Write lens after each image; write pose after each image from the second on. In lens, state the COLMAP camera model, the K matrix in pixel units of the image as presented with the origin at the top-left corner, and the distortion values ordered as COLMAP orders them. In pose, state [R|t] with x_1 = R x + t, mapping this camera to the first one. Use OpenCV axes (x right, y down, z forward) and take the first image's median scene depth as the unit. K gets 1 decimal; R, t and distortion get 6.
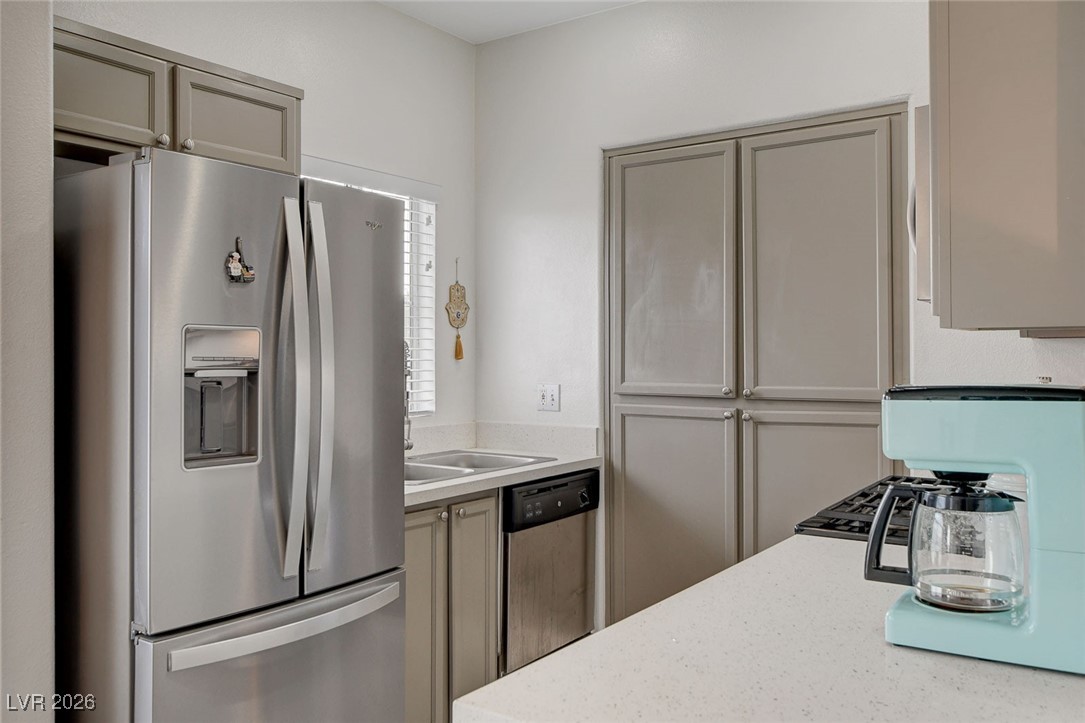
lens RADIAL K [[885.0, 0, 537.0], [0, 885.0, 348.2], [0, 0, 1]] dist [-0.030456, 0.018994]
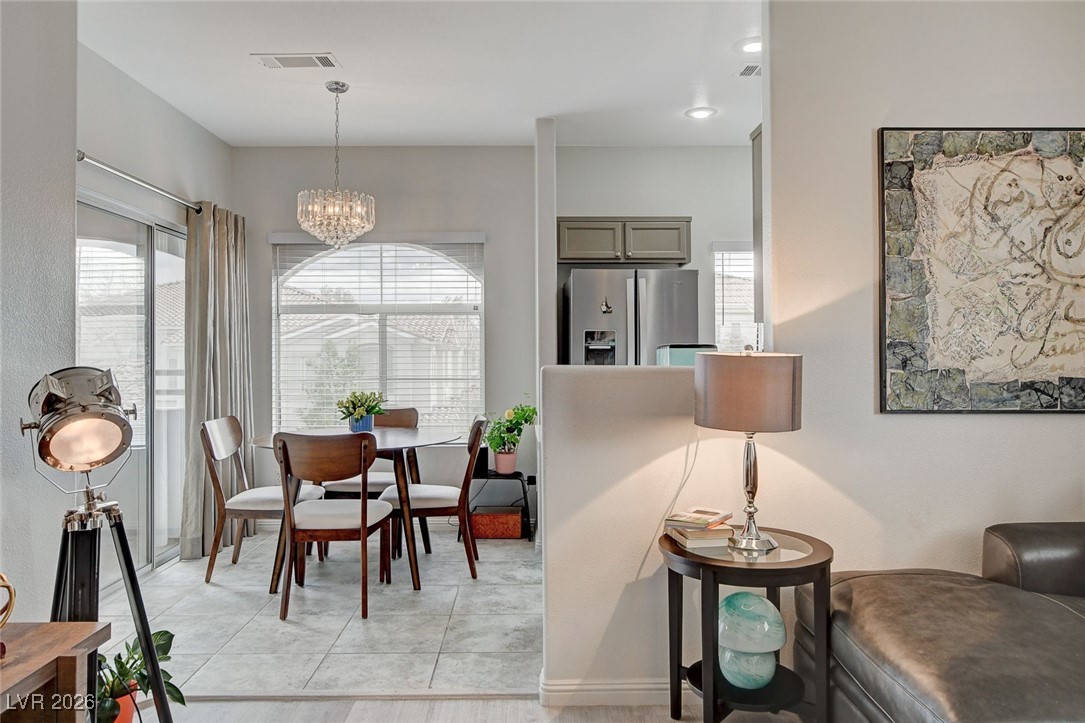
lens RADIAL K [[746.6, 0, 547.4], [0, 746.6, 346.3], [0, 0, 1]] dist [-0.010866, -0.001768]
pose [[0.601172, -0.009430, -0.799064, 0.827697], [0.008725, 0.999948, -0.005237, 0.021701], [0.799072, -0.003824, 0.601223, -0.307148]]
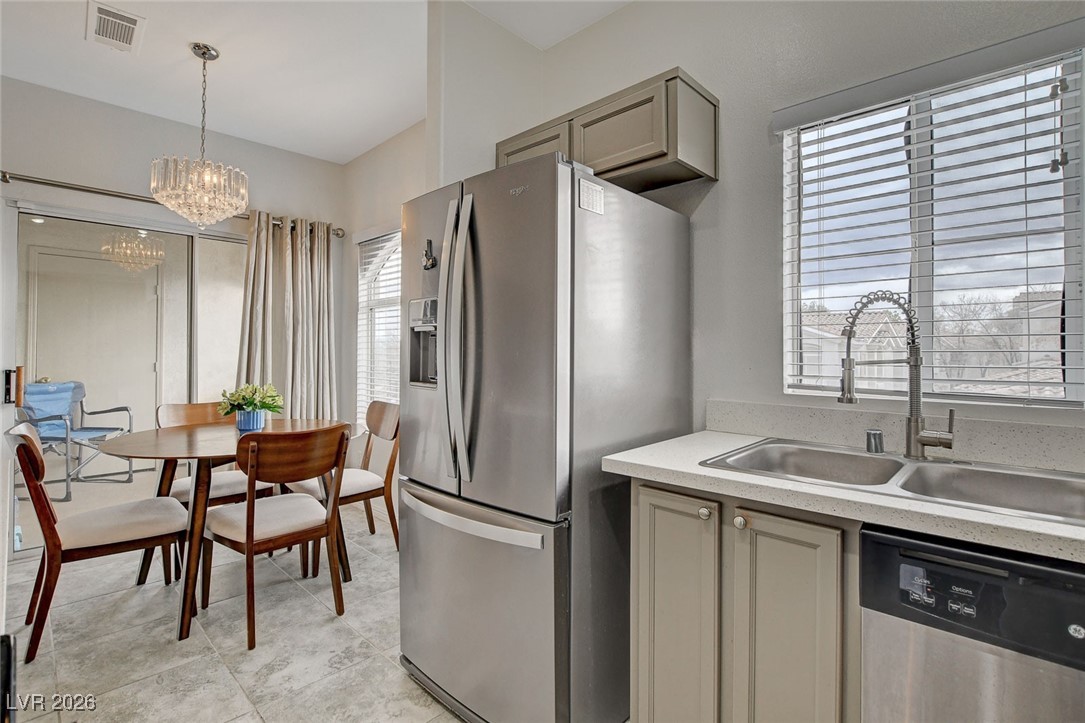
lens RADIAL K [[505.6, 0, 549.0], [0, 505.6, 347.4], [0, 0, 1]] dist [-0.016883, 0.000466]
pose [[-0.135724, -0.010142, -0.990695, 0.303628], [0.001974, 0.999943, -0.010507, 0.043087], [0.990745, -0.003381, -0.135696, 0.803862]]
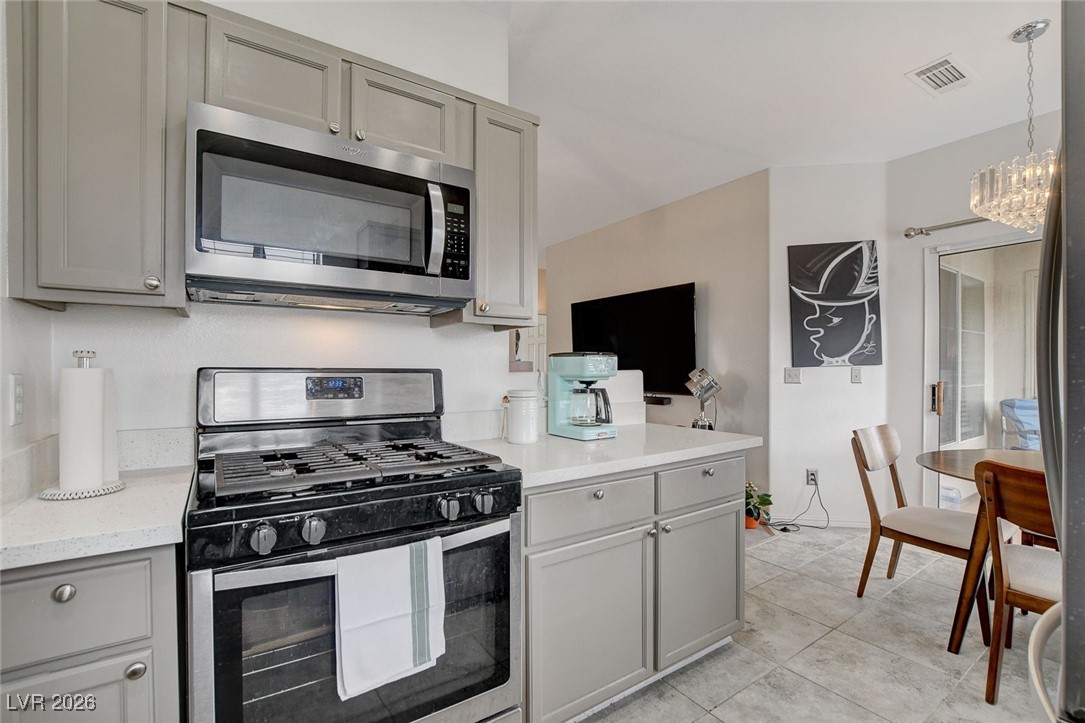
lens RADIAL K [[481.4, 0, 544.4], [0, 481.4, 372.8], [0, 0, 1]] dist [-0.025757, 0.003783]
pose [[-0.939562, 0.003067, 0.342365, 0.022770], [0.003509, 0.999994, 0.000671, 0.042716], [-0.342361, 0.001832, -0.939567, 1.005251]]
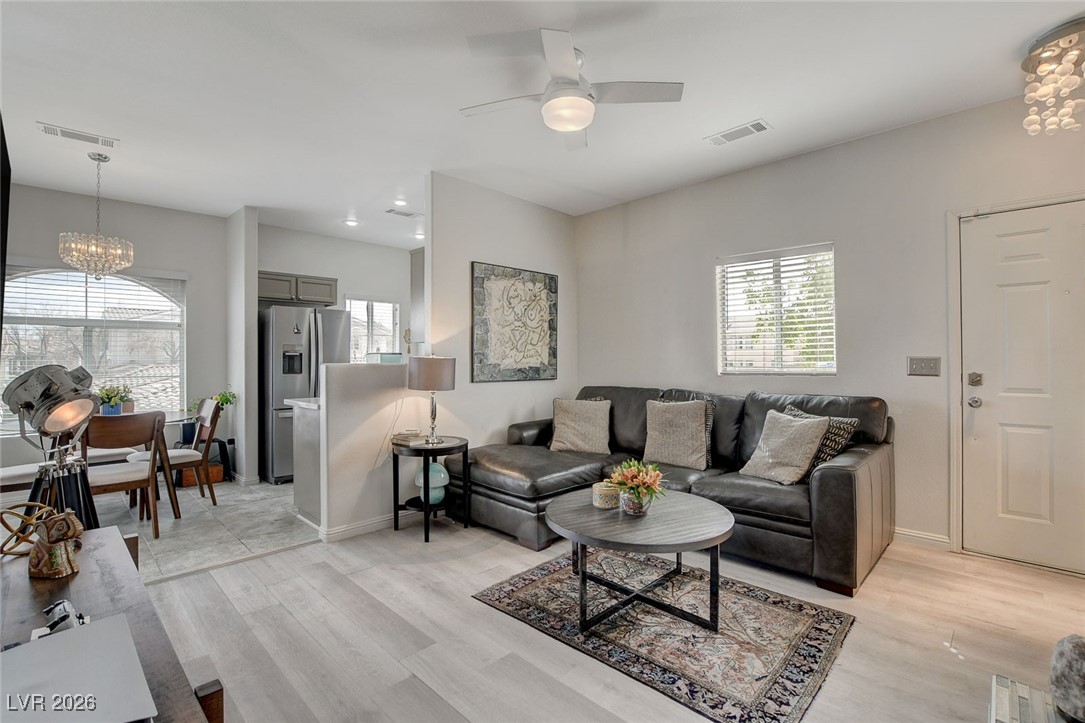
lens RADIAL K [[481.4, 0, 541.4], [0, 481.4, 357.2], [0, 0, 1]] dist [-0.025757, 0.003783]
pose [[0.987853, -0.003111, -0.155362, 0.762185], [0.003907, 0.999981, 0.004815, 0.023326], [0.155344, -0.005363, 0.987846, -0.726712]]
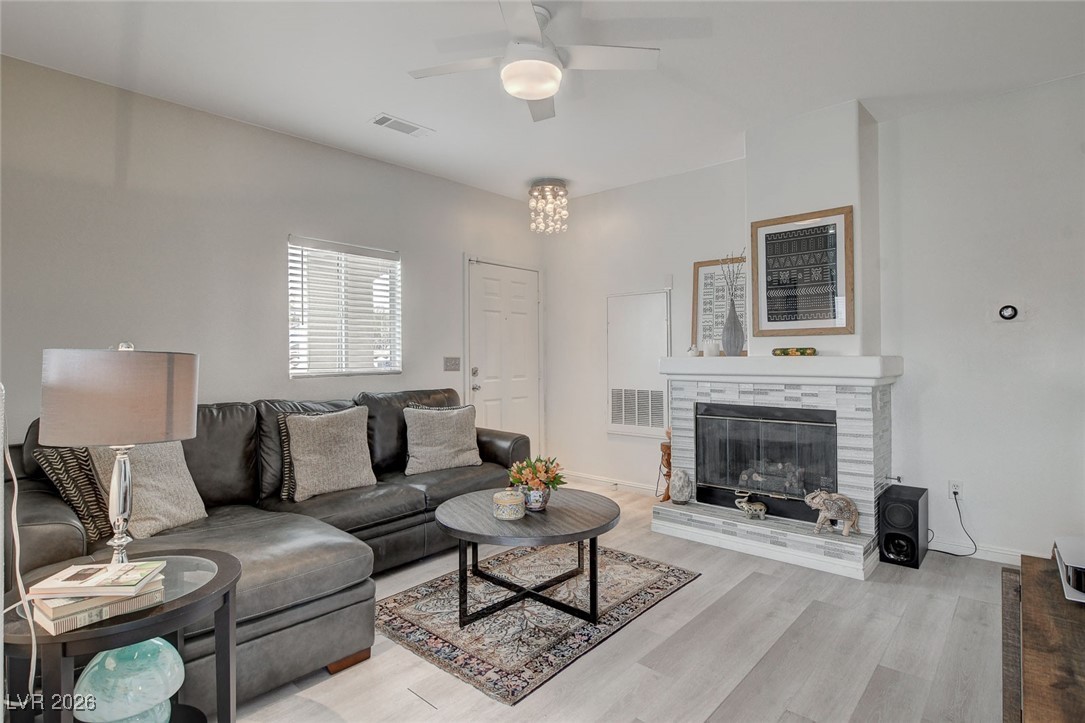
lens RADIAL K [[549.7, 0, 538.5], [0, 549.7, 355.3], [0, 0, 1]] dist [-0.013443, 0.000230]
pose [[0.122509, 0.003469, 0.992461, -0.050334], [-0.000848, 0.999994, -0.003391, 0.031379], [-0.992467, -0.000426, 0.122511, -0.093382]]
